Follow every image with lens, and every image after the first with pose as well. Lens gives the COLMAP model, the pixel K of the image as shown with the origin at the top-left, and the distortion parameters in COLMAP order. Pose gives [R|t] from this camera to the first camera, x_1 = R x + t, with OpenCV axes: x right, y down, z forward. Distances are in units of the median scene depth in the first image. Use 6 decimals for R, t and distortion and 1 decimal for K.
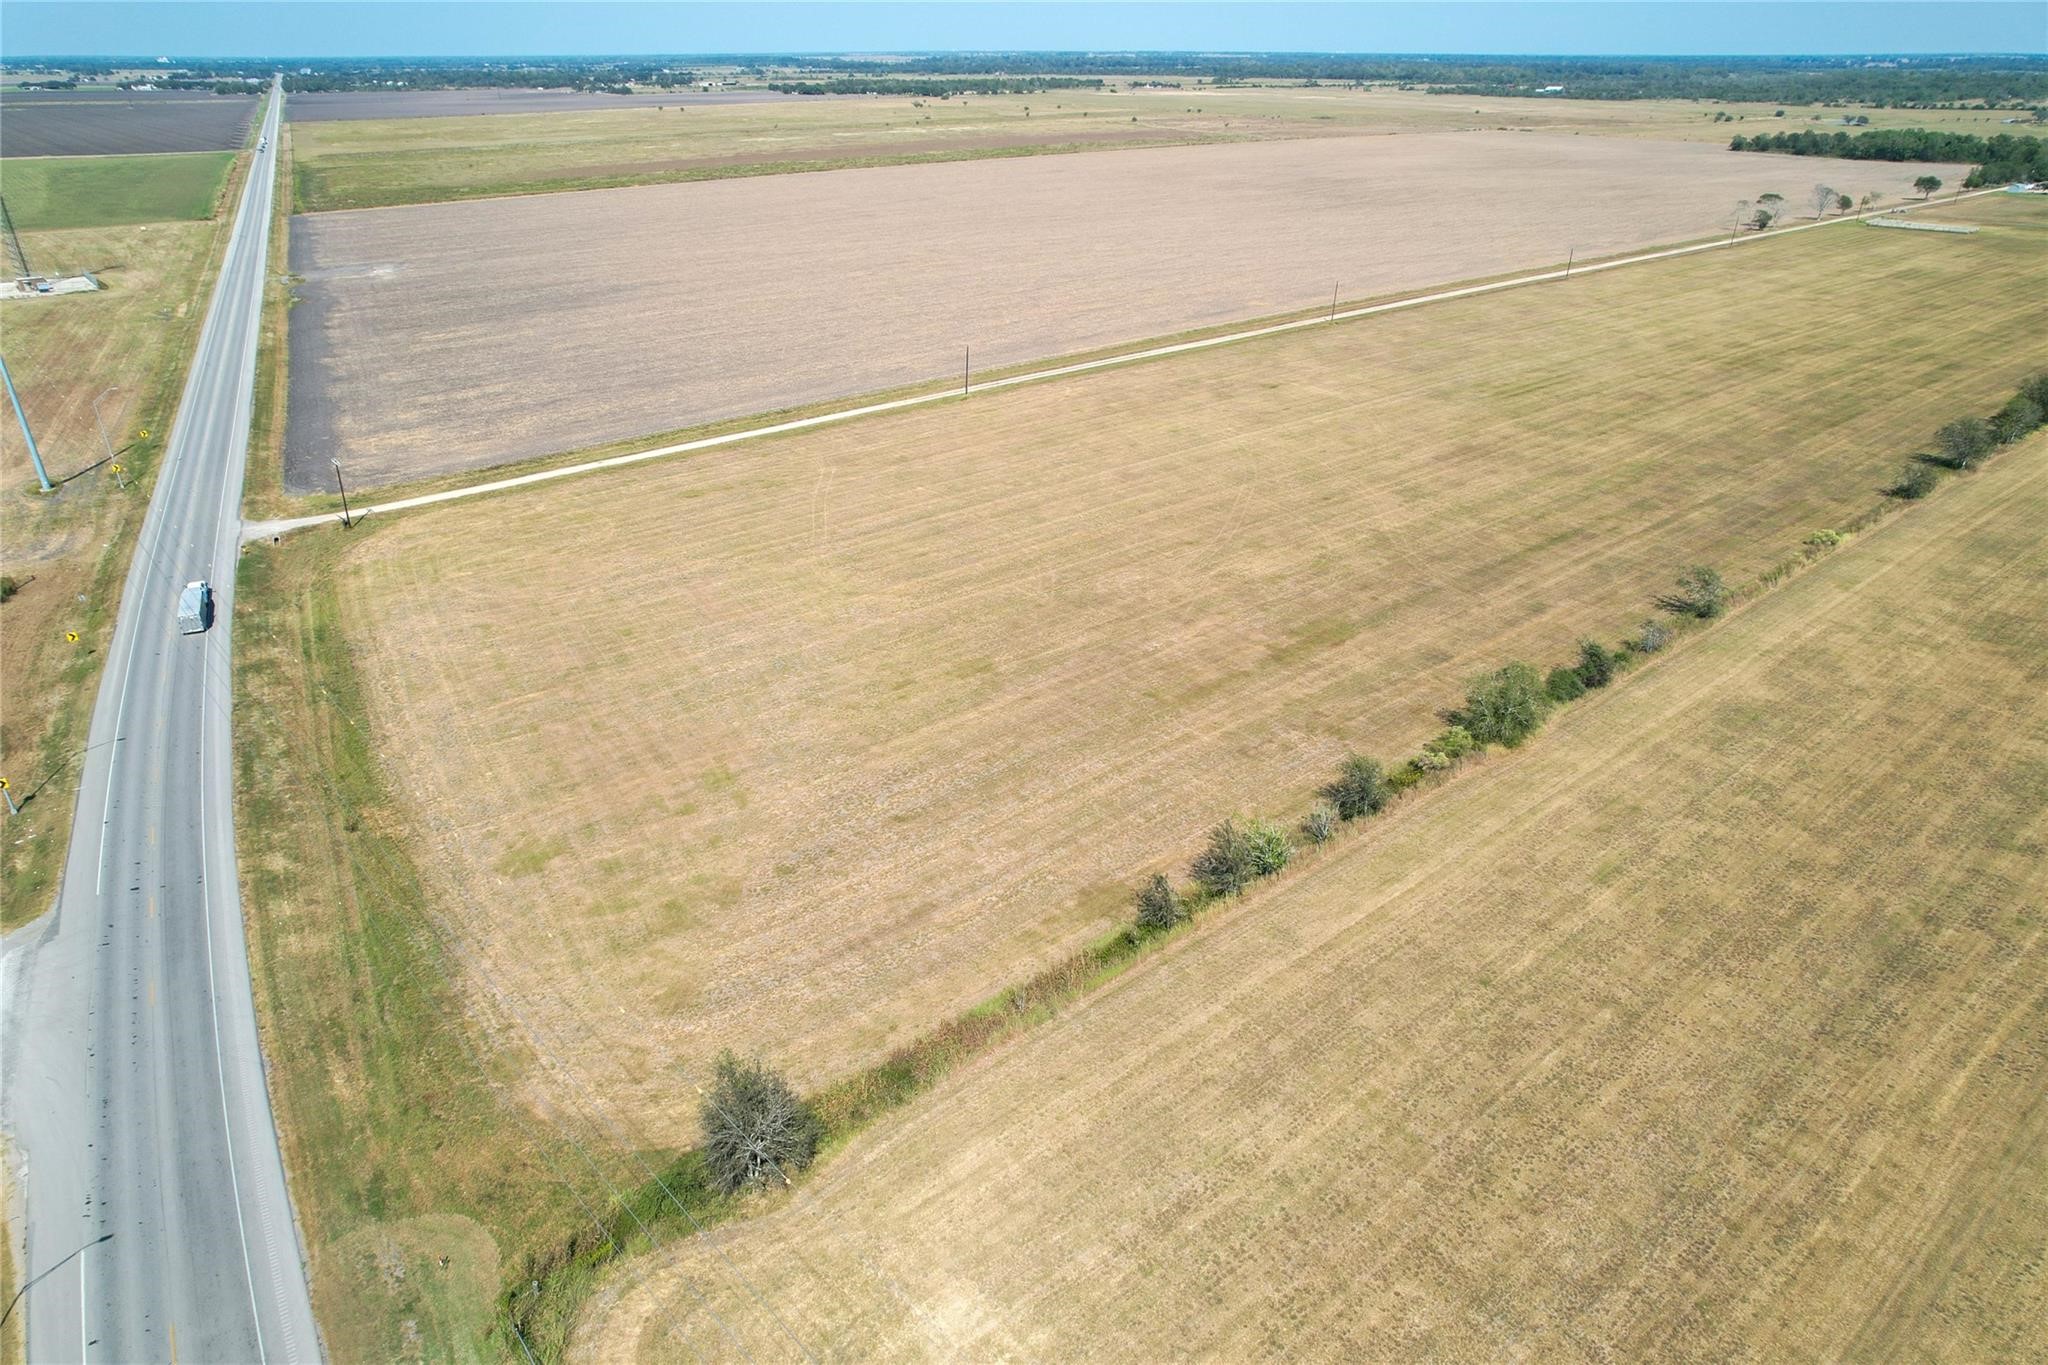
lens RADIAL K [[1299.3, 0, 1029.9], [0, 1299.3, 712.2], [0, 0, 1]] dist [-0.088123, 0.084924]
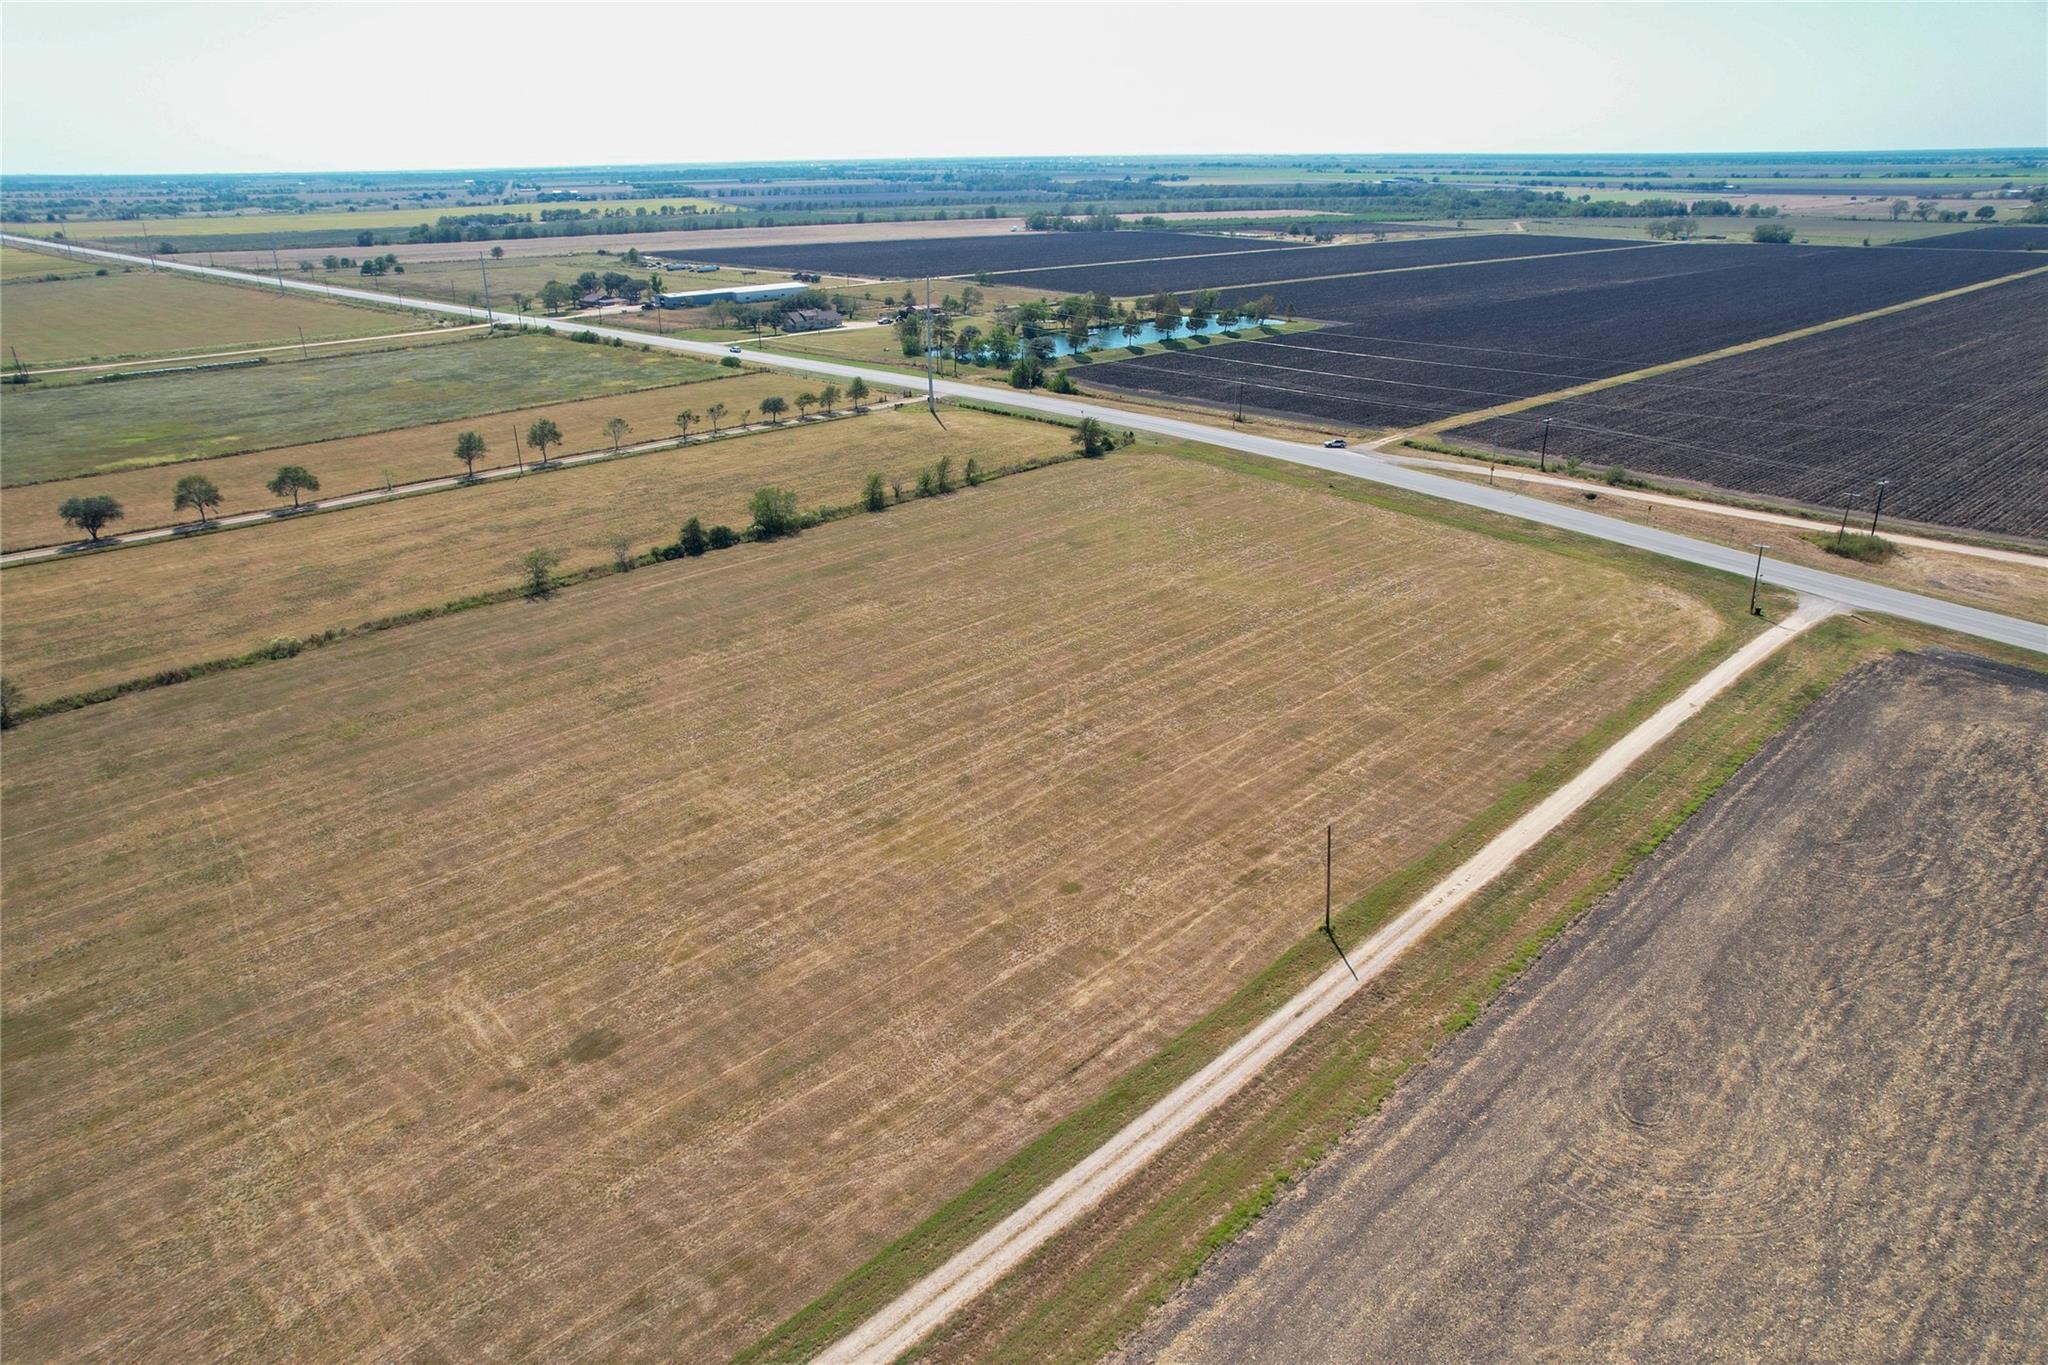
lens RADIAL K [[1299.3, 0, 1029.9], [0, 1299.3, 712.2], [0, 0, 1]] dist [-0.088123, 0.084924]
pose [[-0.995680, 0.051025, -0.077572, 0.107167], [-0.028128, 0.630445, 0.775724, -0.805372], [0.088486, 0.774555, -0.626287, 1.539914]]
